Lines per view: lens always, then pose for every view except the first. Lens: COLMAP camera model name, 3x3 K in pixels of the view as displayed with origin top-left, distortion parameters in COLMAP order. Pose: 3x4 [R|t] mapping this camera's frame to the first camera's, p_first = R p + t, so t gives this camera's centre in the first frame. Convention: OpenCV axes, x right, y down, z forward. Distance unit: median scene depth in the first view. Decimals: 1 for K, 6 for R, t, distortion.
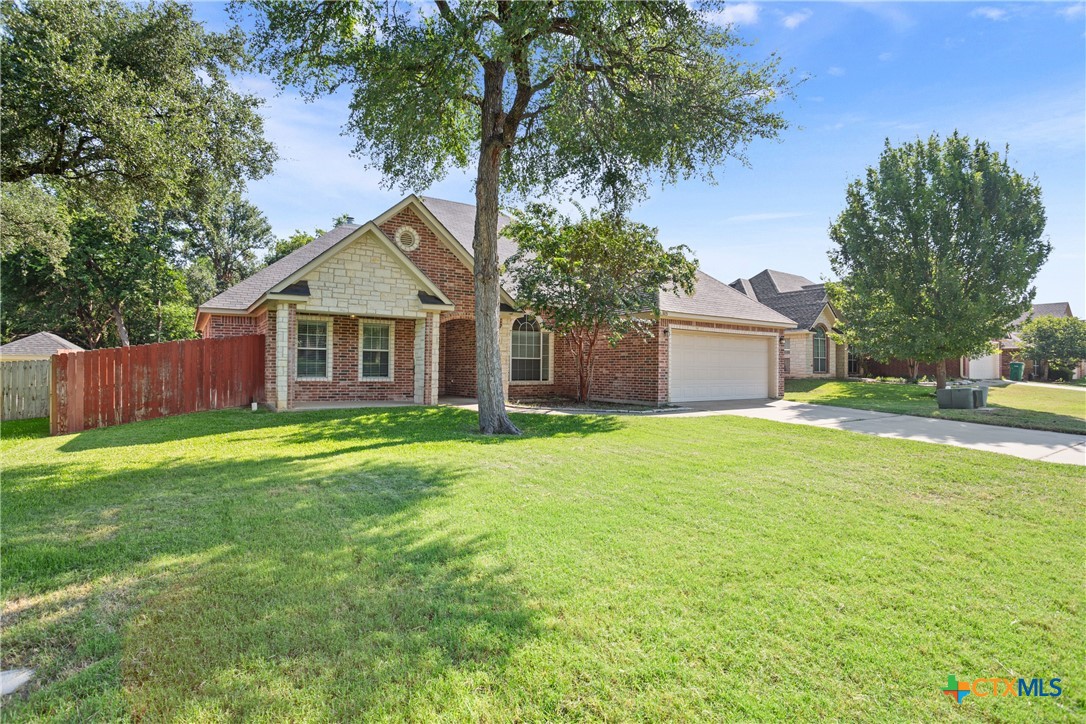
lens RADIAL K [[559.1, 0, 551.5], [0, 559.1, 365.5], [0, 0, 1]] dist [-0.033938, 0.000456]
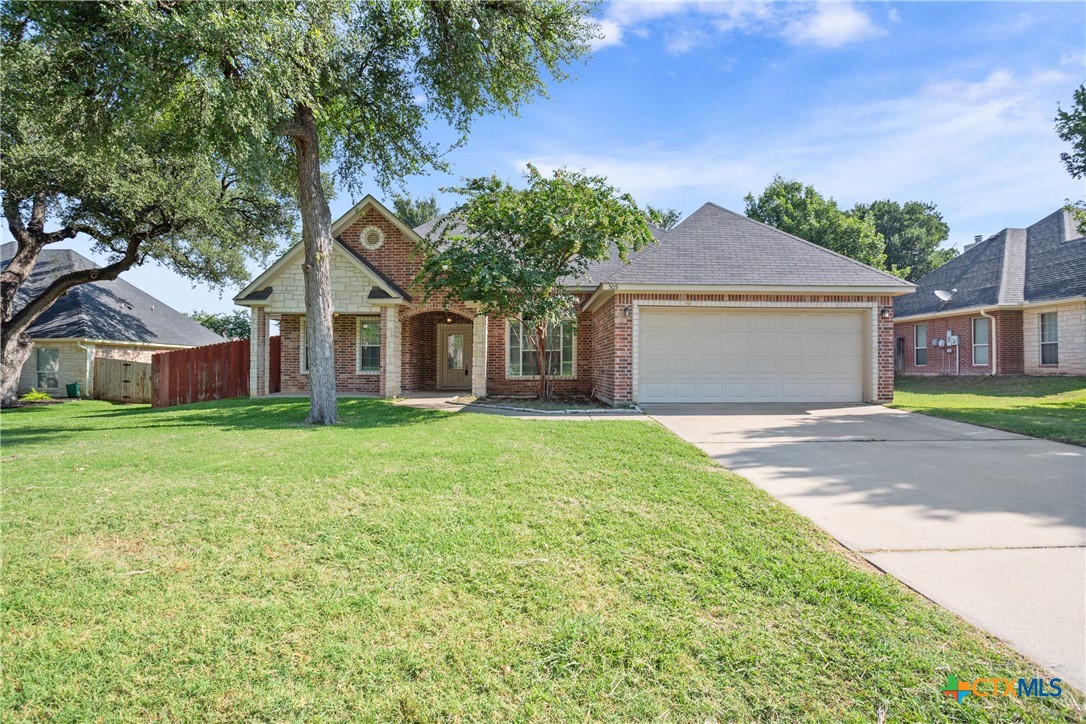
lens RADIAL K [[559.1, 0, 551.5], [0, 559.1, 365.5], [0, 0, 1]] dist [-0.033938, 0.000456]
pose [[0.820123, -0.009481, -0.572109, 0.590636], [0.008836, 0.999953, -0.003906, 0.018515], [0.572119, -0.001852, 0.820168, 0.323088]]
